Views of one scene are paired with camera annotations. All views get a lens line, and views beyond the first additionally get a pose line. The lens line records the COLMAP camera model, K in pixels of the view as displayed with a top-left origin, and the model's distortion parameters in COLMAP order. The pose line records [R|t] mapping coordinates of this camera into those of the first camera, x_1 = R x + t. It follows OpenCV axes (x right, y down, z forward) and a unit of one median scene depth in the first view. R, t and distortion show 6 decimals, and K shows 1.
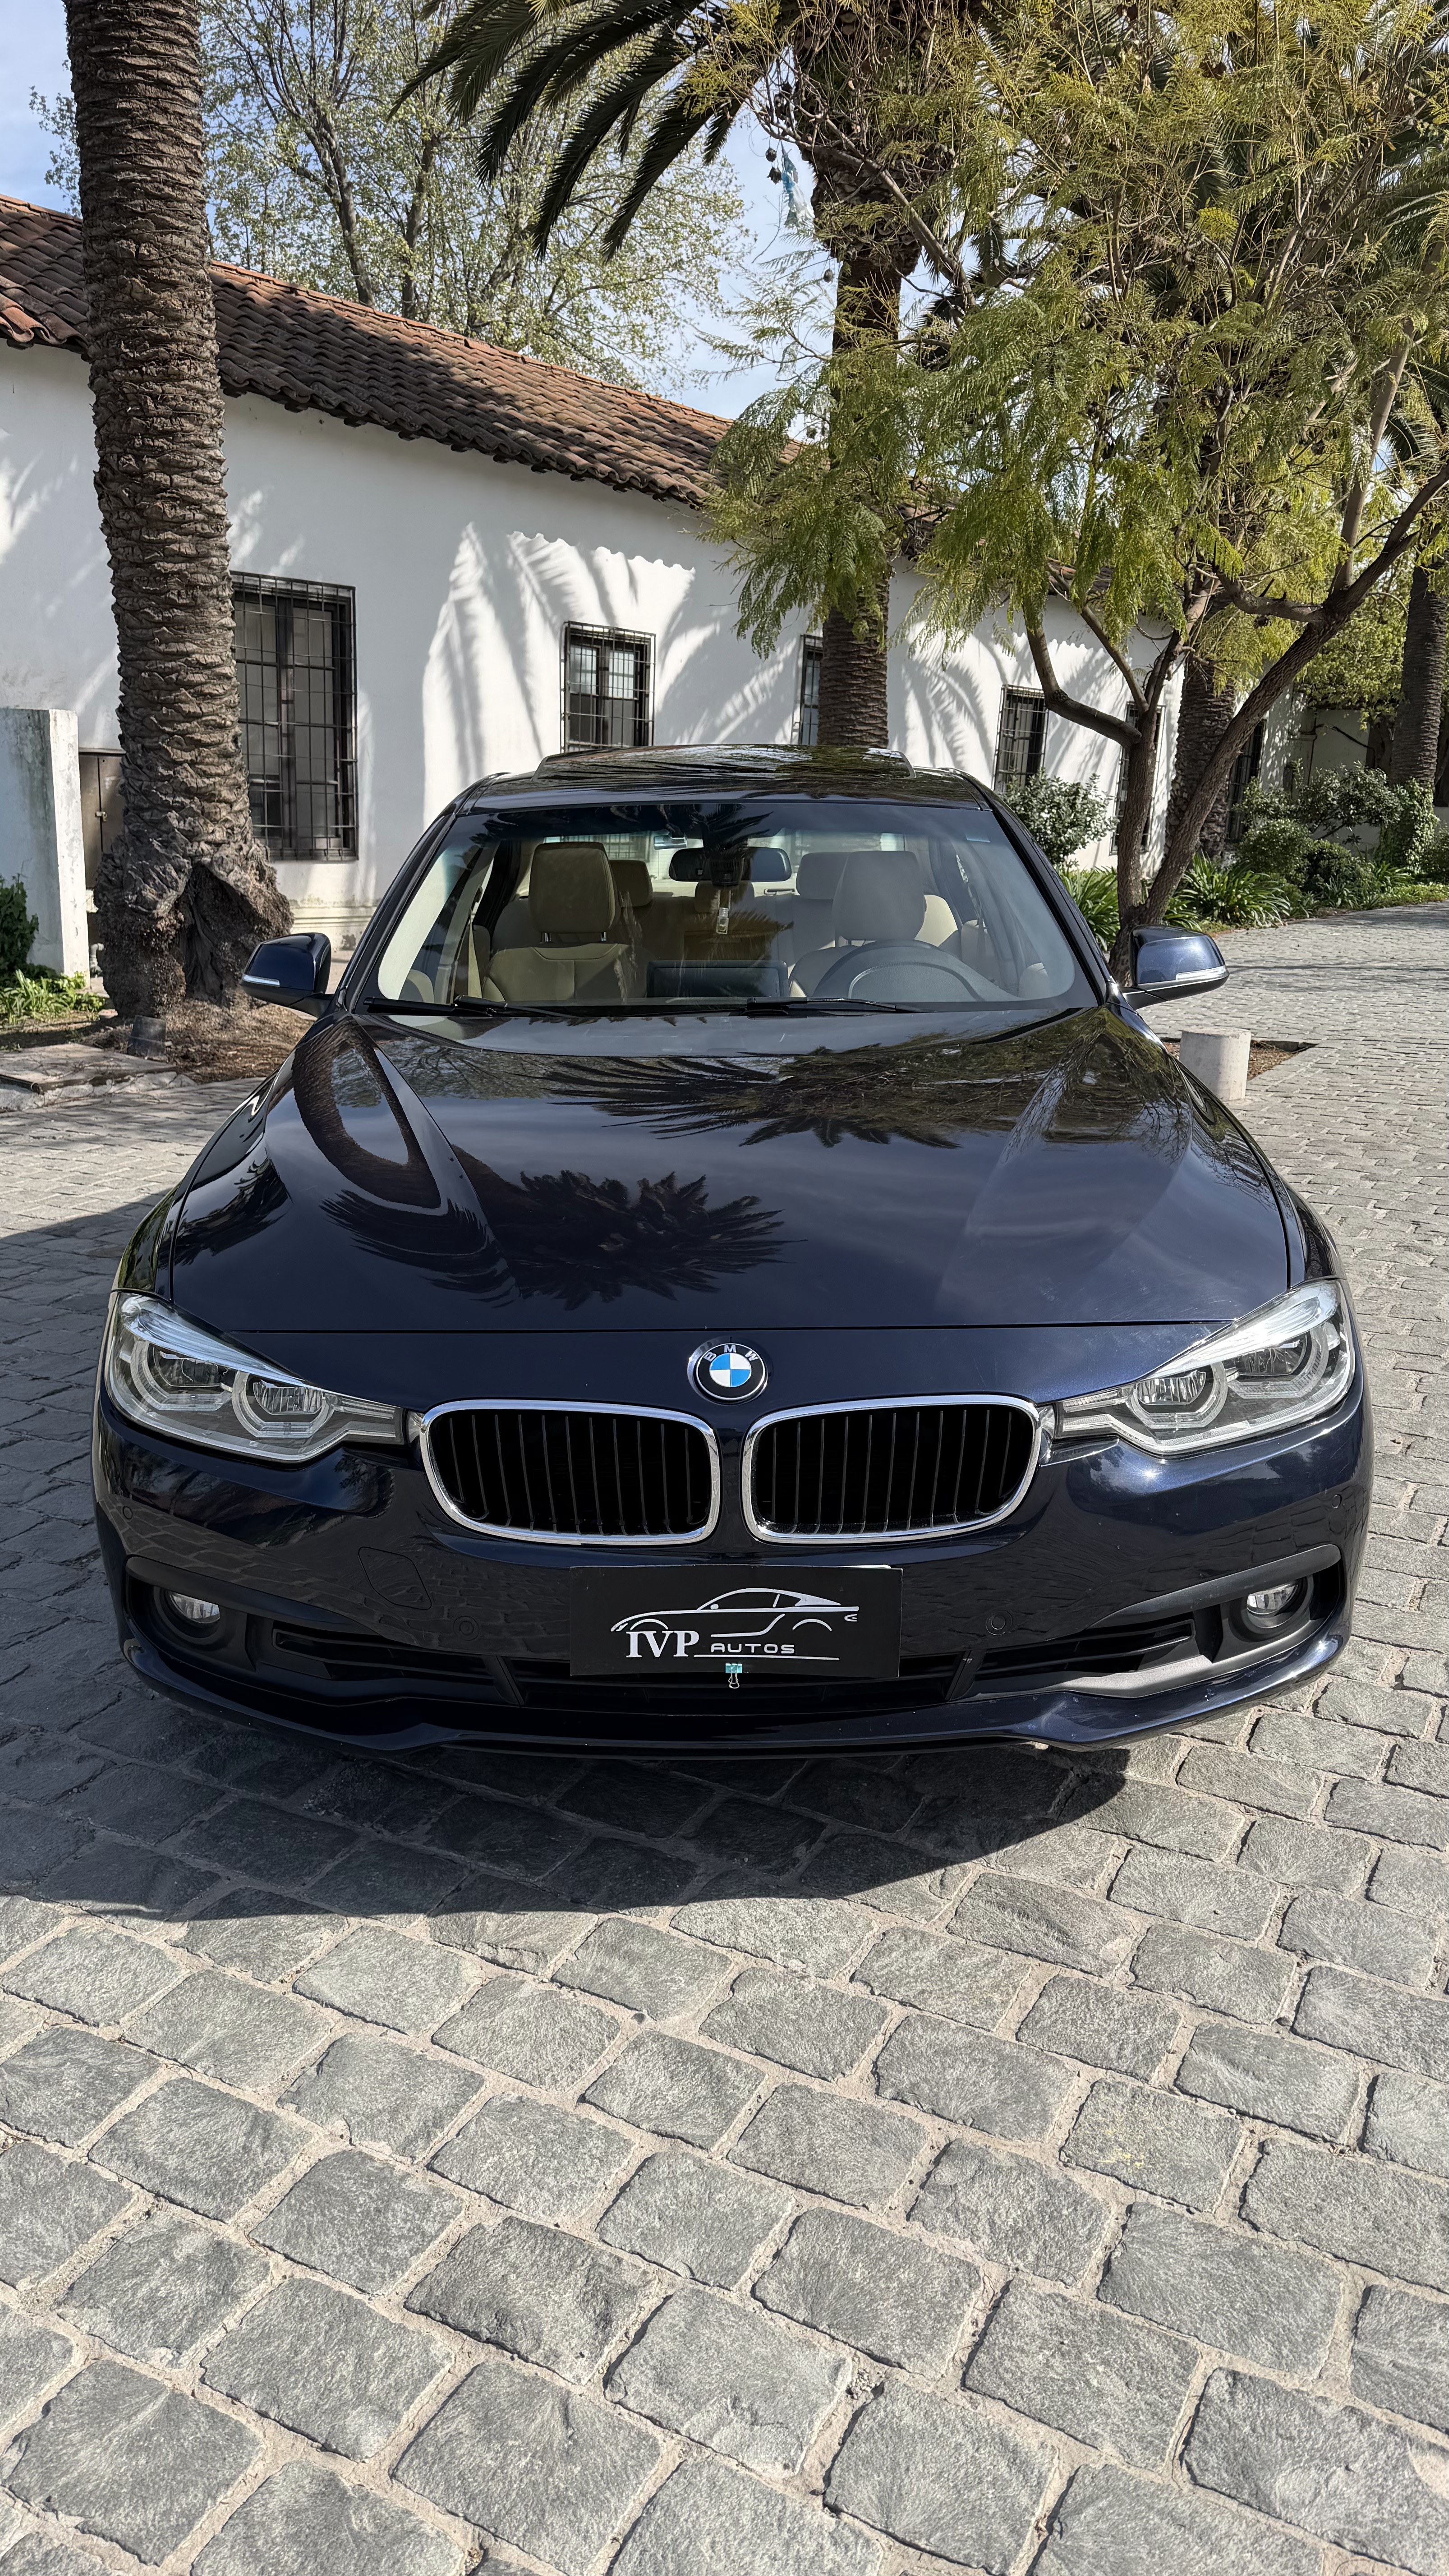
lens RADIAL K [[1813.9, 0, 739.6], [0, 1813.9, 1354.0], [0, 0, 1]] dist [-0.007289, -0.002091]
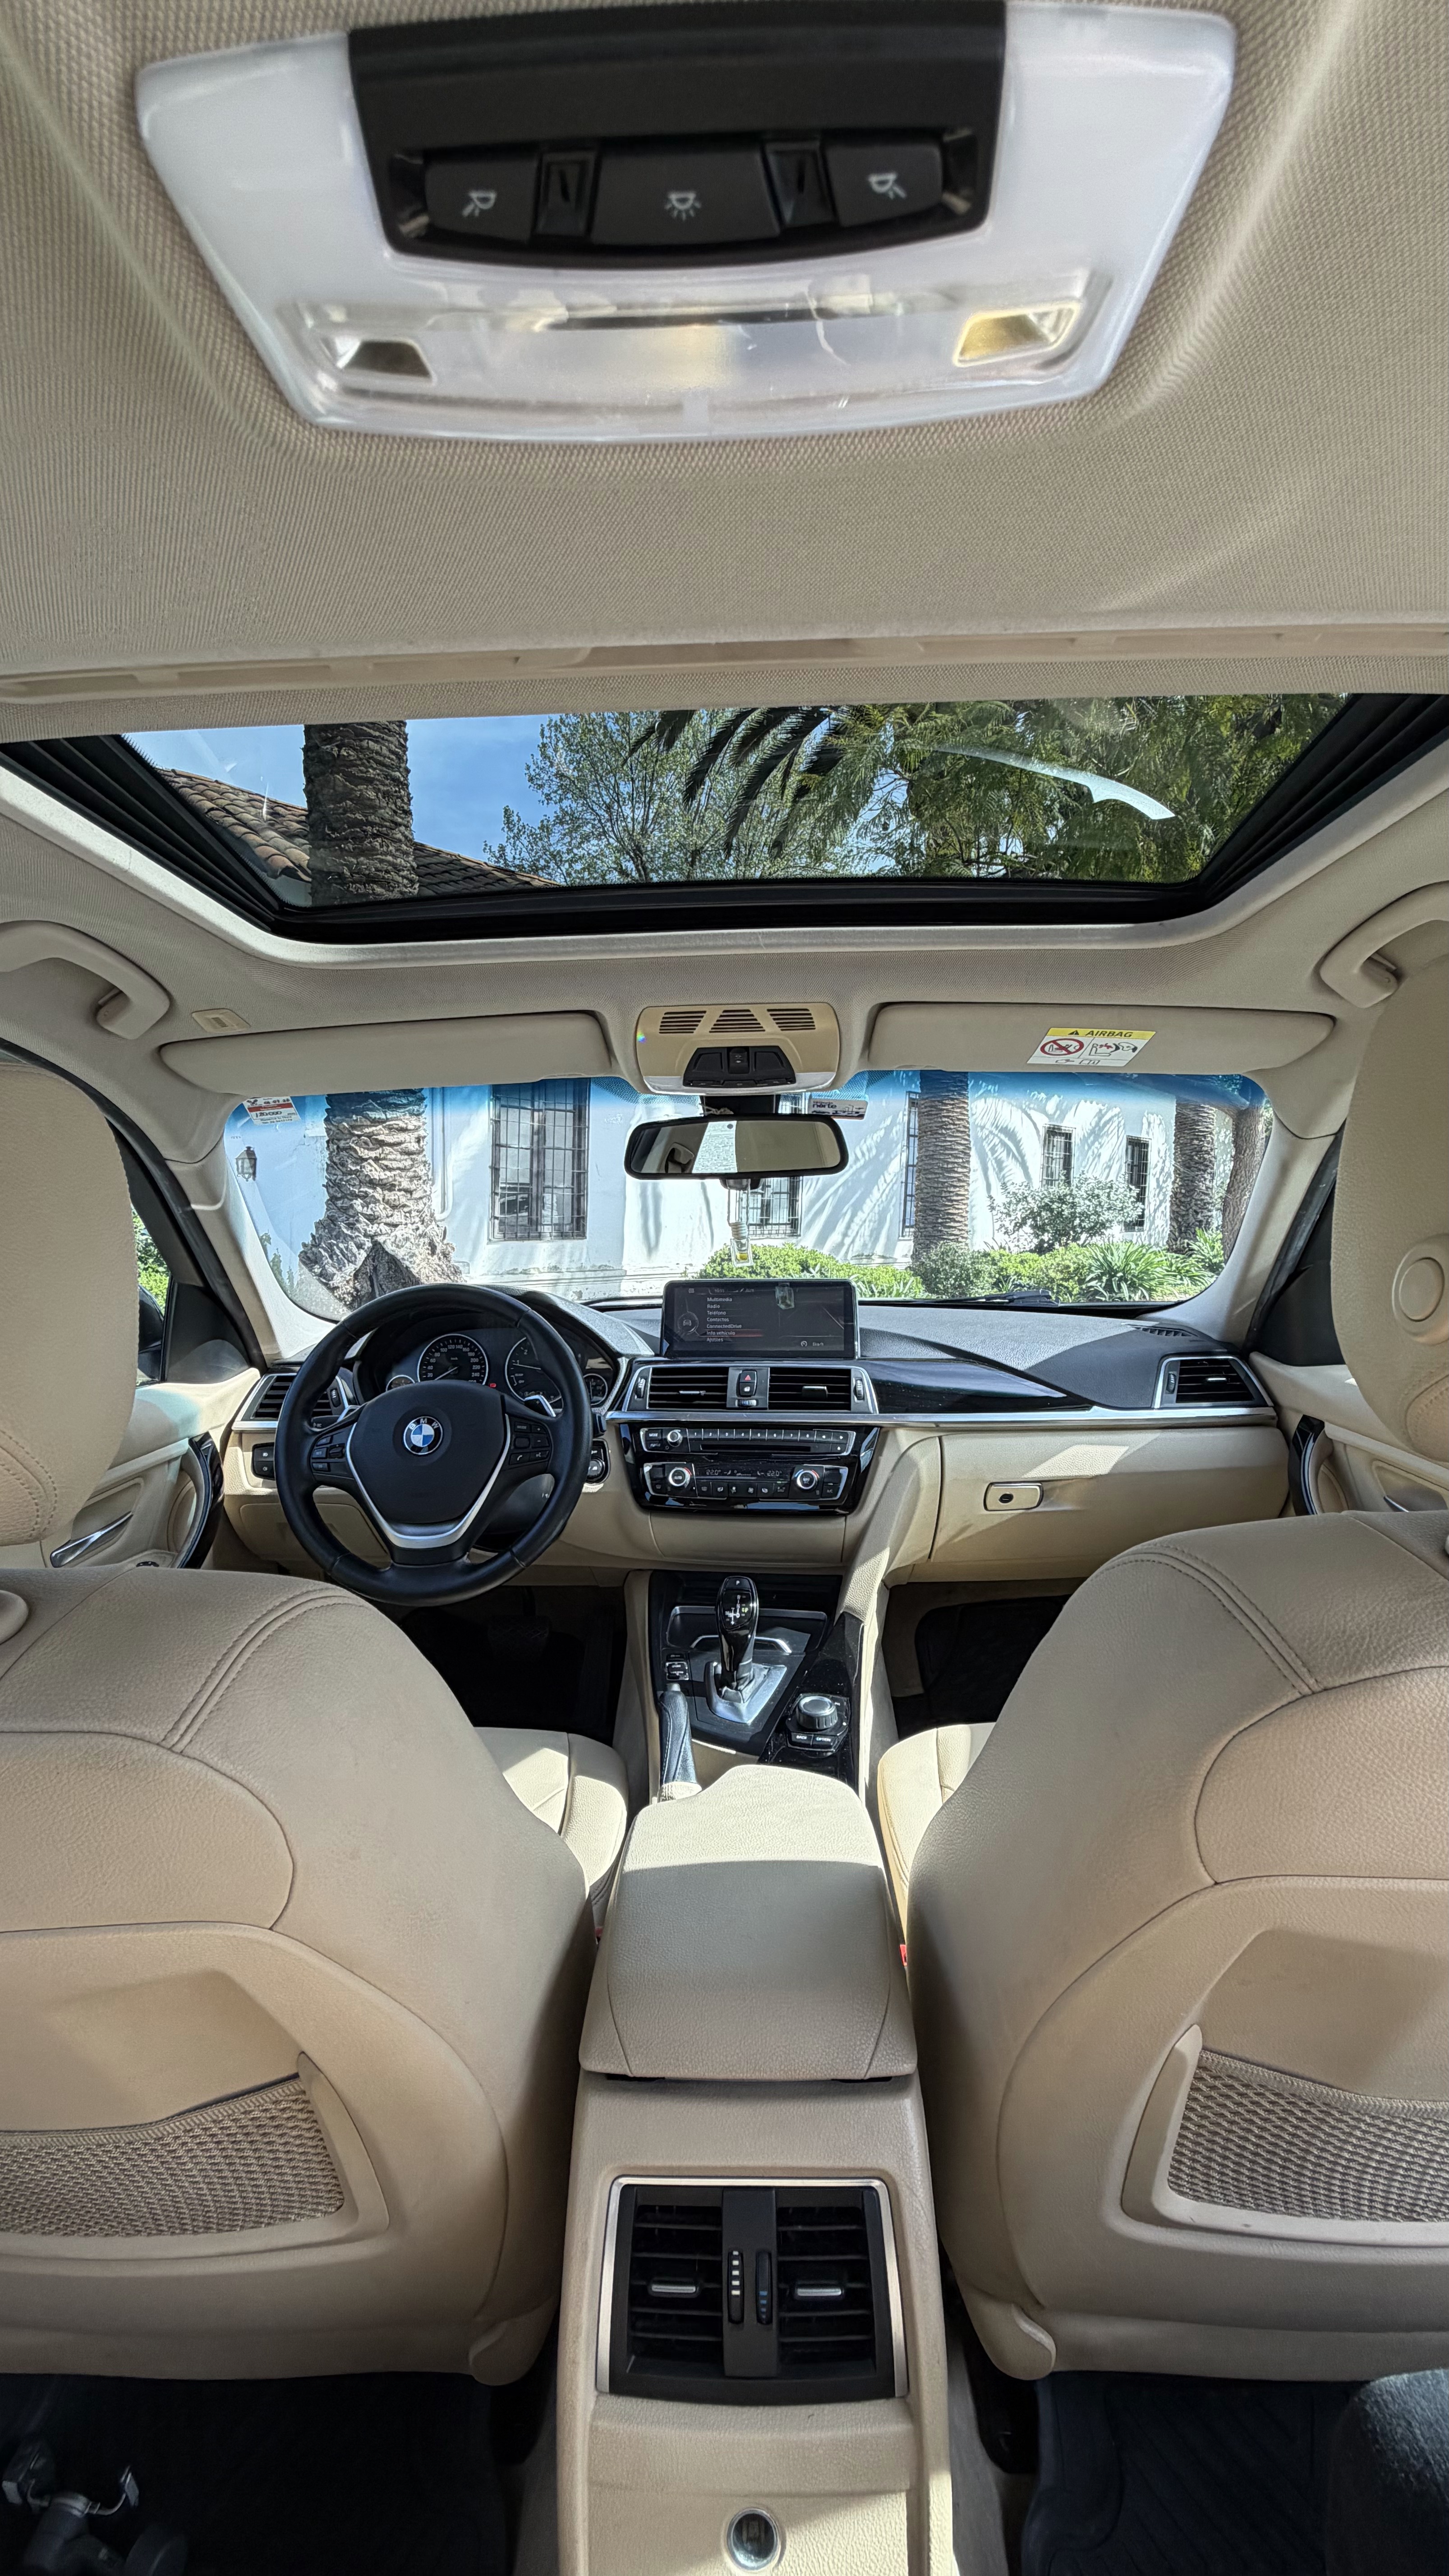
lens RADIAL K [[1033.0, 0, 729.1], [0, 1033.0, 1287.0], [0, 0, 1]] dist [0.008103, 0.000021]
pose [[0.989217, -0.008930, -0.146184, 0.024135], [-0.023607, 0.975365, -0.219329, -0.107594], [0.144541, 0.220415, 0.964637, 0.420391]]
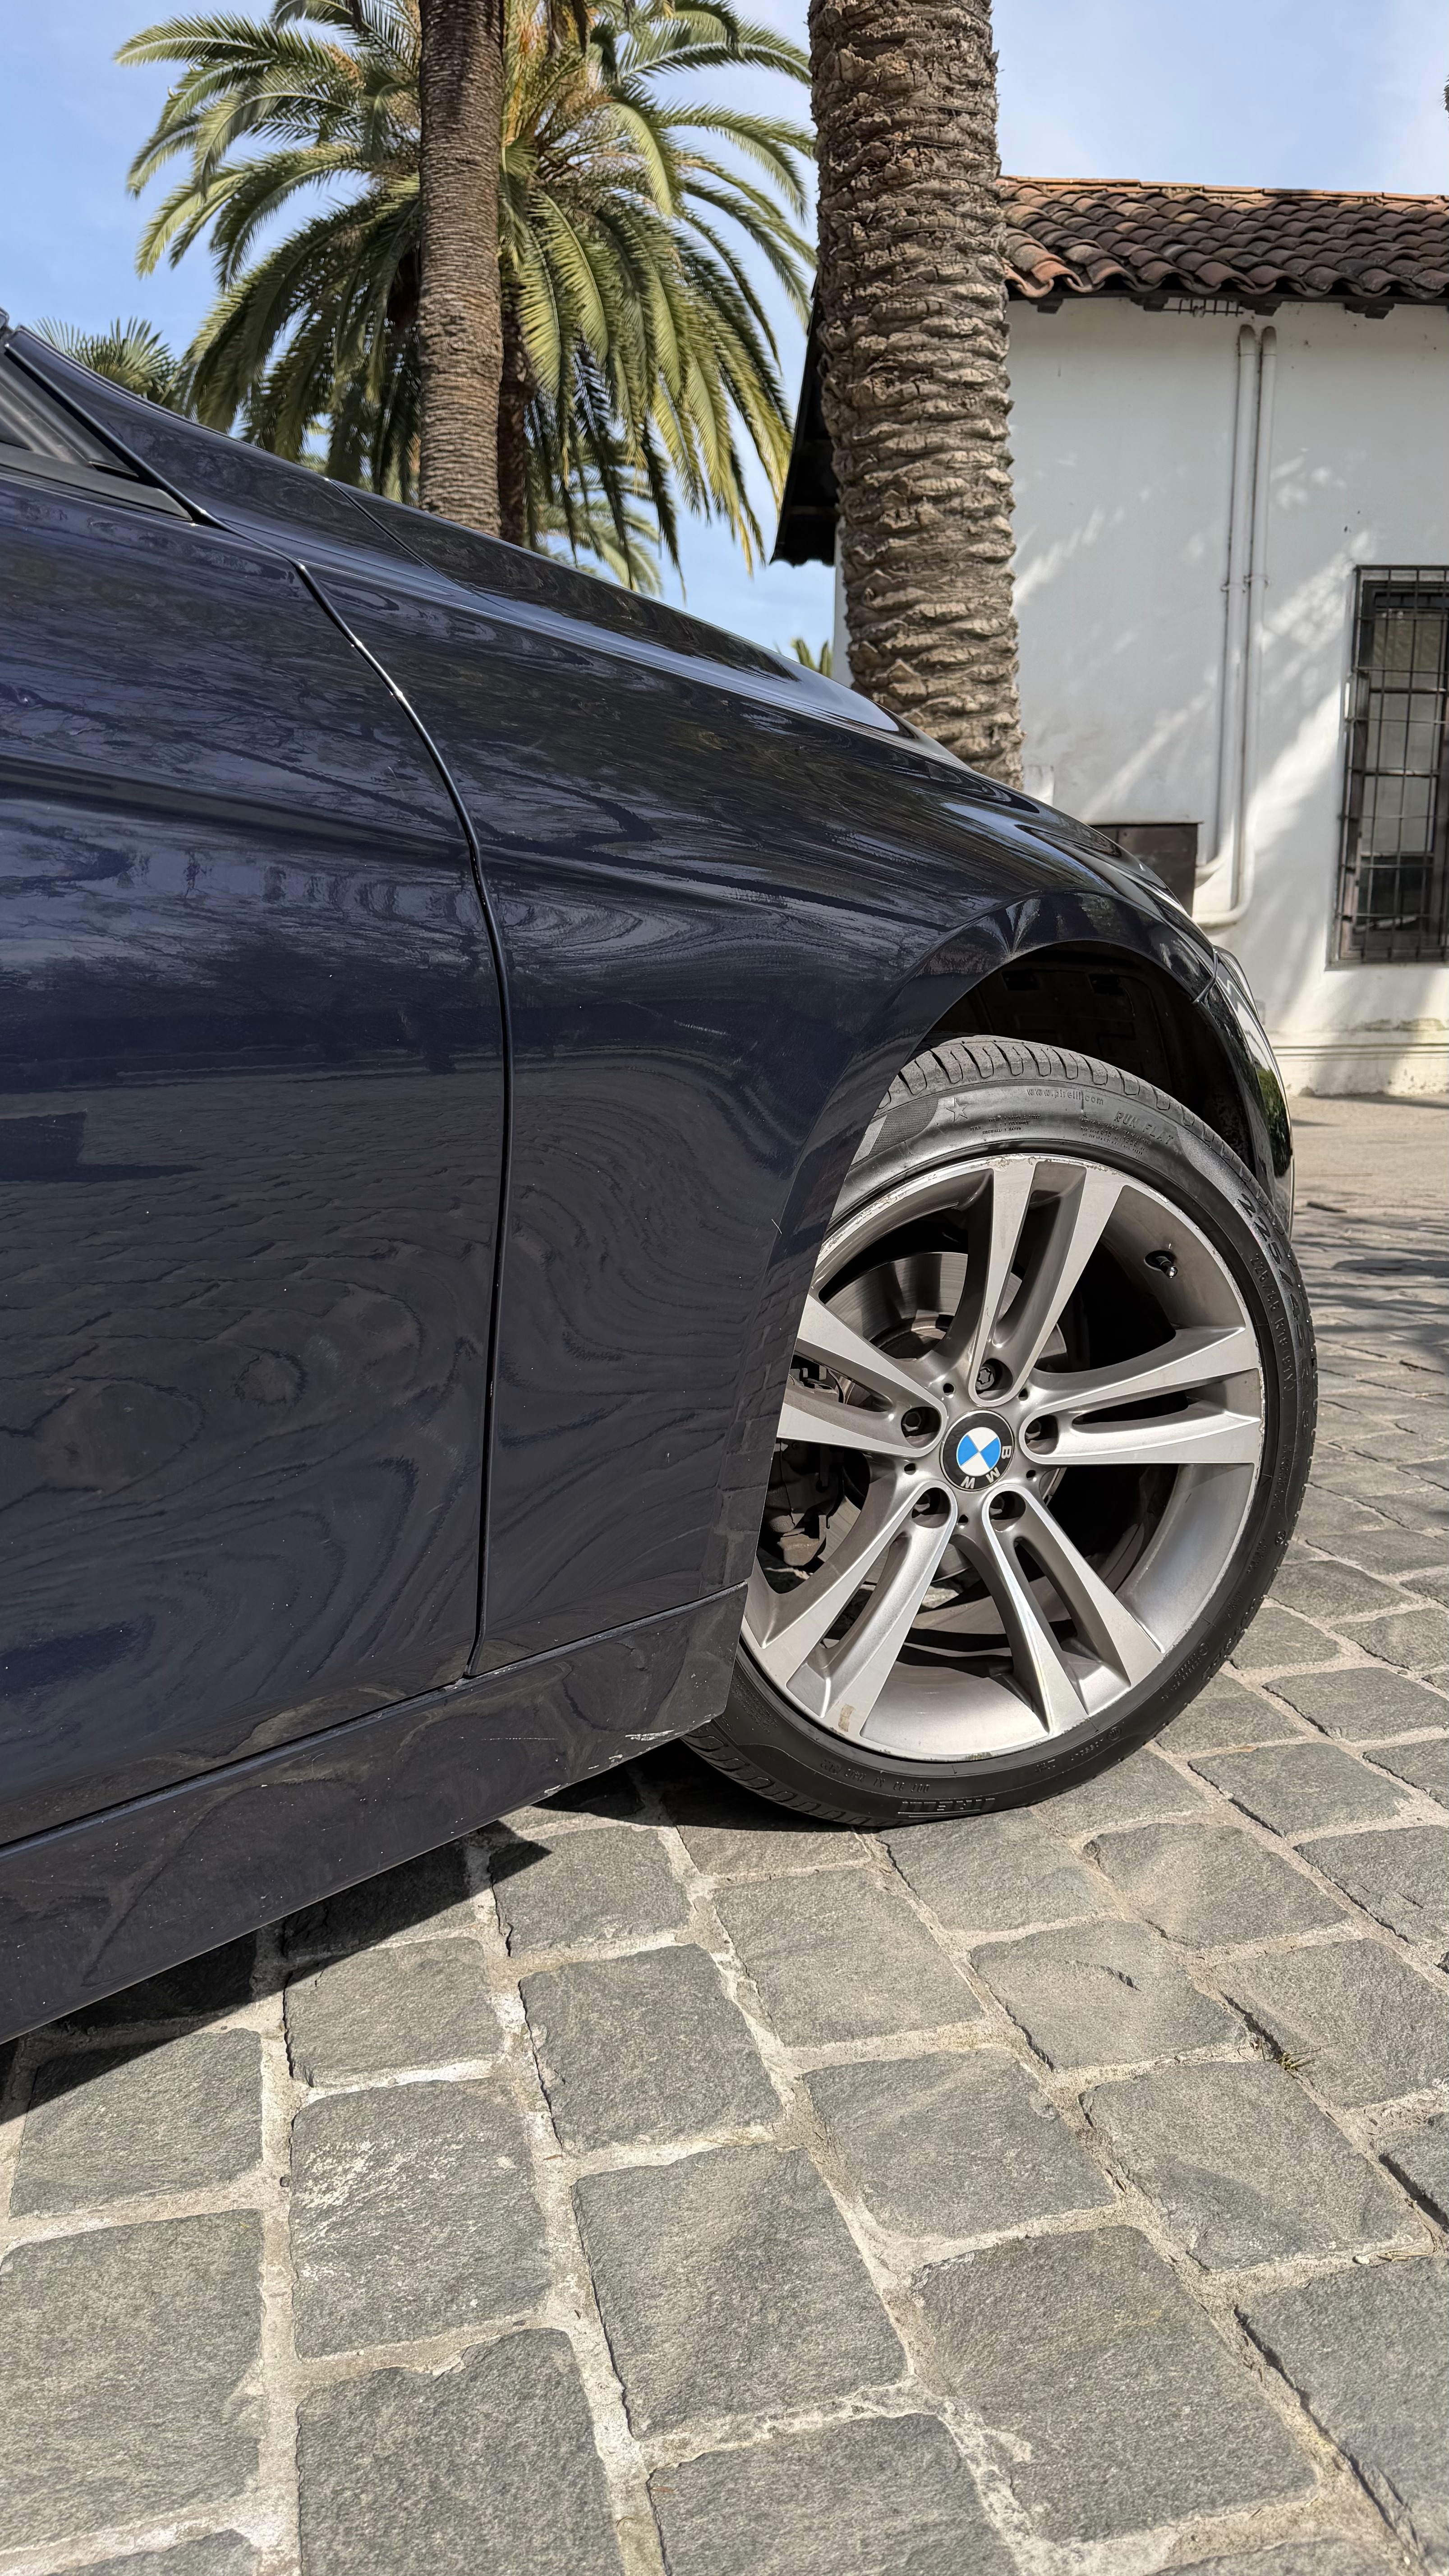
lens RADIAL K [[1846.9, 0, 737.2], [0, 1846.9, 1303.4], [0, 0, 1]] dist [0.009411, -0.031630]
pose [[0.669199, 0.092505, -0.737303, 0.170284], [-0.186116, 0.981460, -0.045786, -0.101986], [0.719398, 0.167864, 0.674009, 0.566213]]
